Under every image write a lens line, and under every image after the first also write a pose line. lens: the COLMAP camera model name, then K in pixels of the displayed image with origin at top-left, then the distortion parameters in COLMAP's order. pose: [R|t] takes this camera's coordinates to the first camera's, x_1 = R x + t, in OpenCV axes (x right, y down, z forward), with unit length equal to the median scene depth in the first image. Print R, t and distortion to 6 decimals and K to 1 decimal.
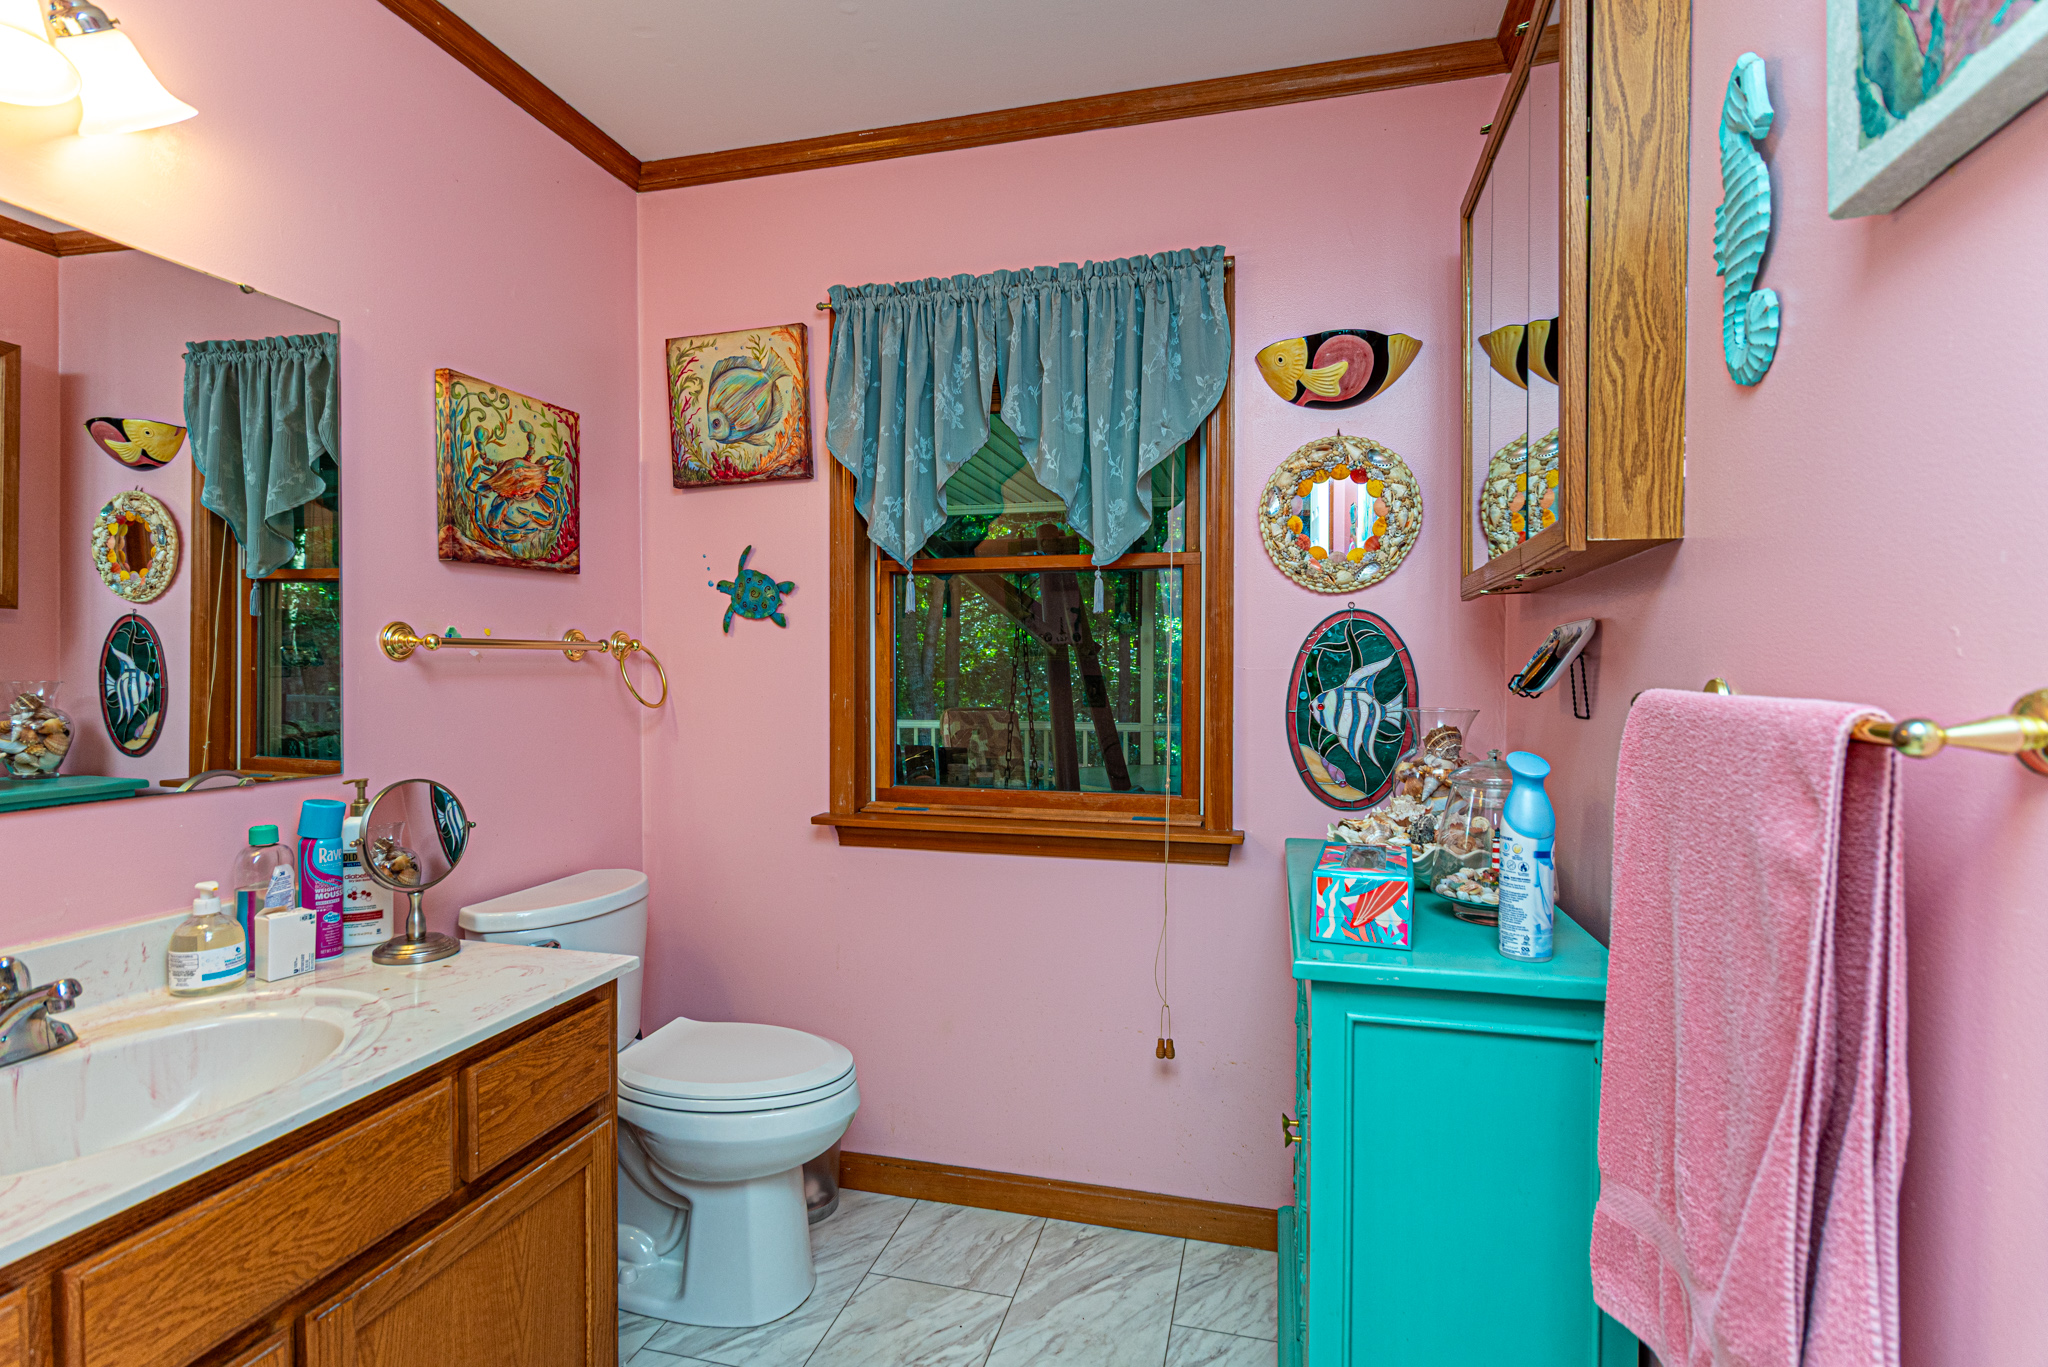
lens RADIAL K [[999.1, 0, 1016.4], [0, 999.1, 682.9], [0, 0, 1]] dist [0.002204, -0.000004]
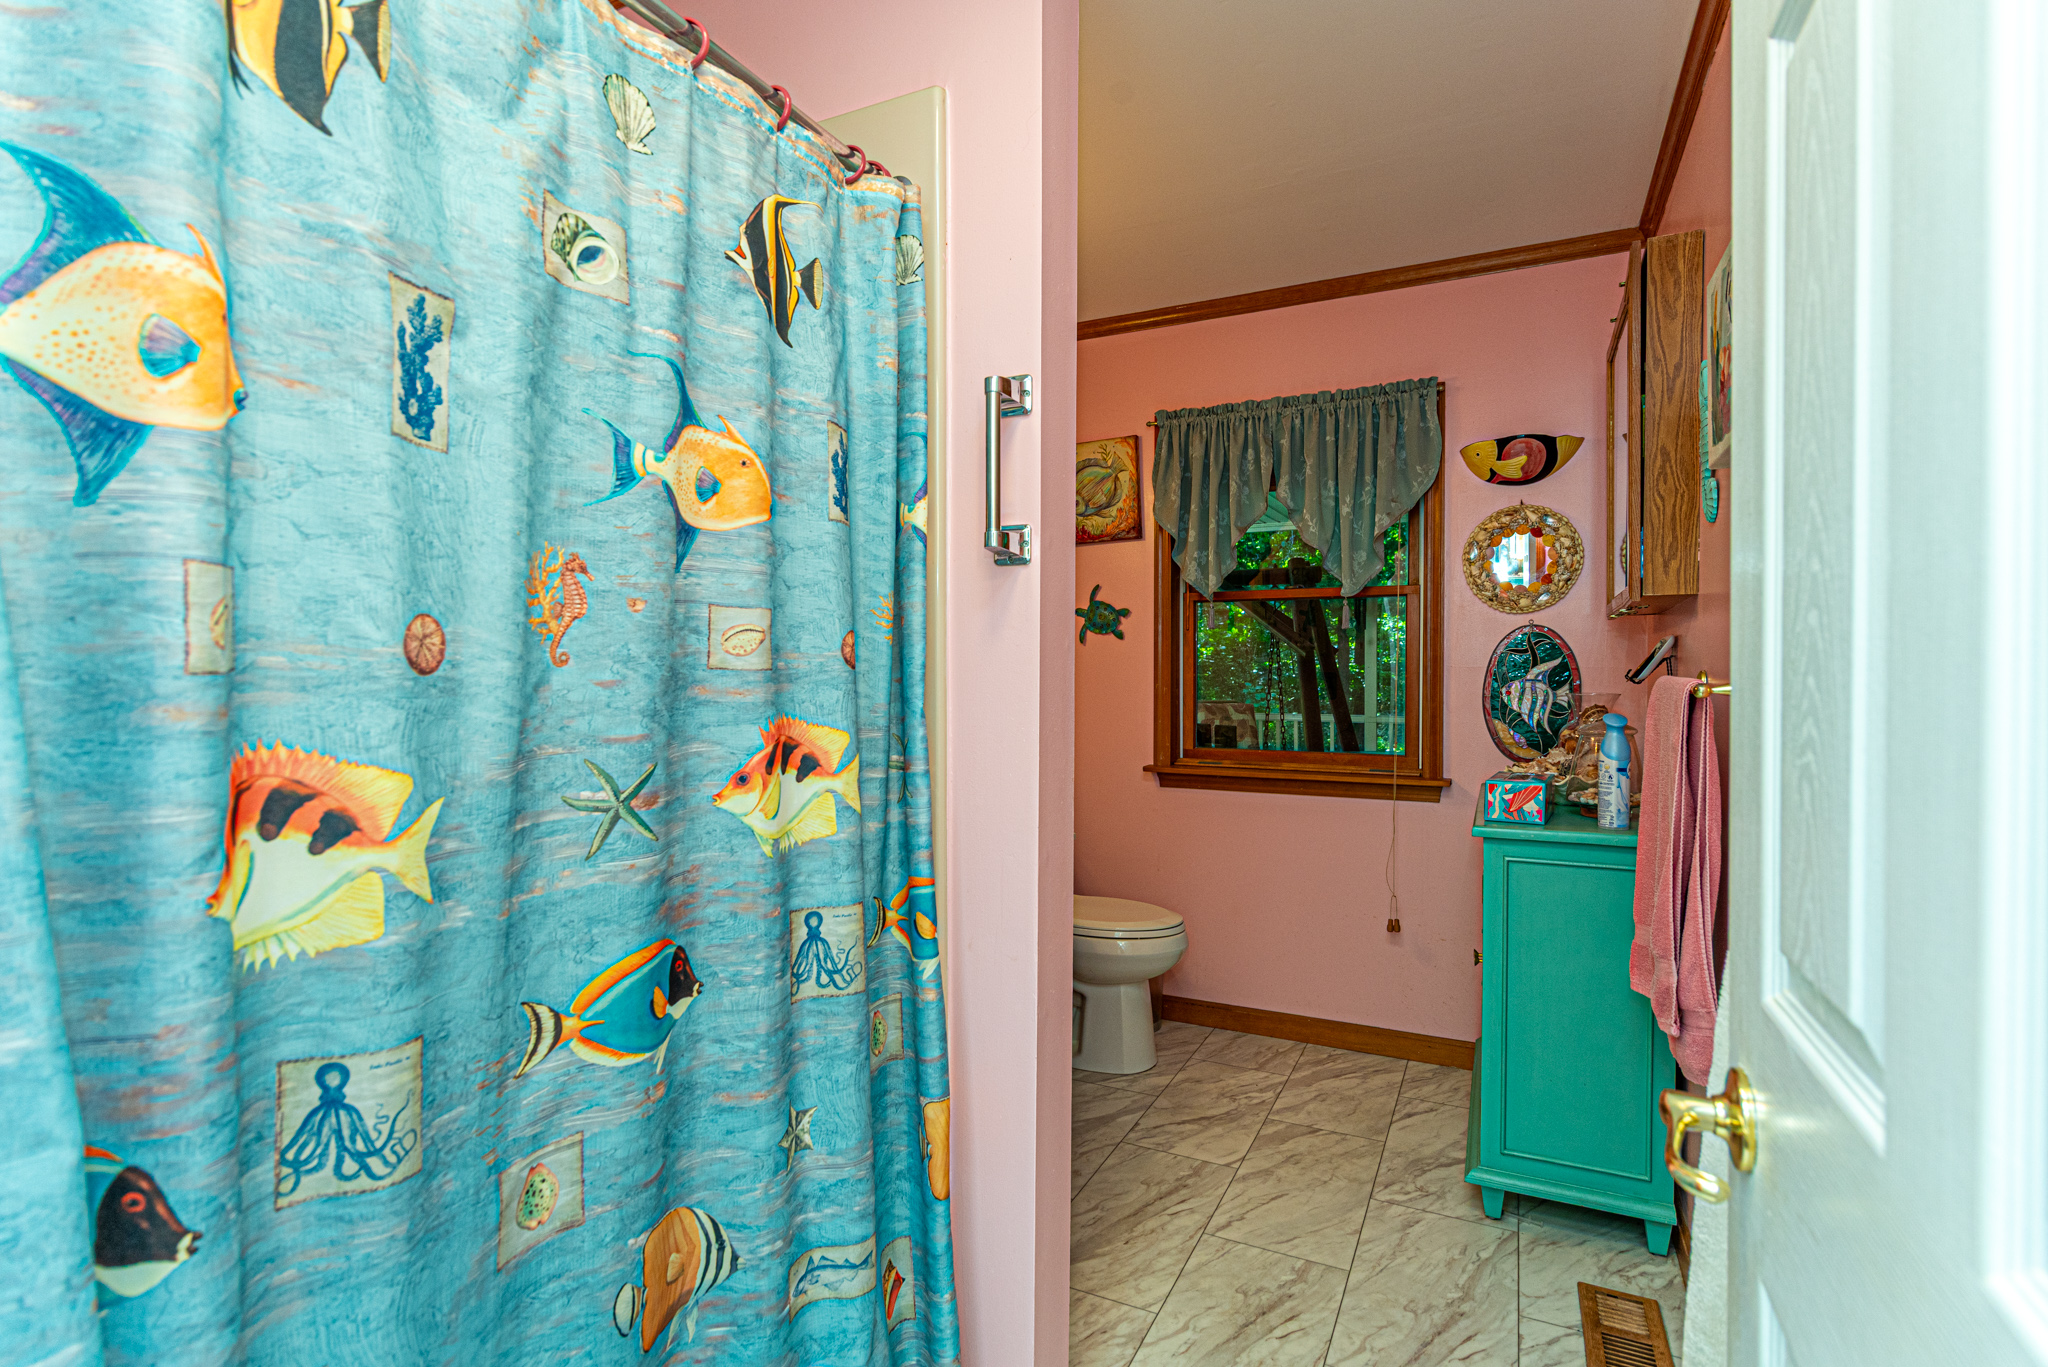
lens RADIAL K [[999.1, 0, 1016.4], [0, 999.1, 682.9], [0, 0, 1]] dist [0.002204, -0.000004]
pose [[0.979425, 0.000989, -0.201804, -0.096230], [-0.000836, 0.999999, 0.000840, 0.008912], [0.201805, -0.000654, 0.979426, -0.541378]]
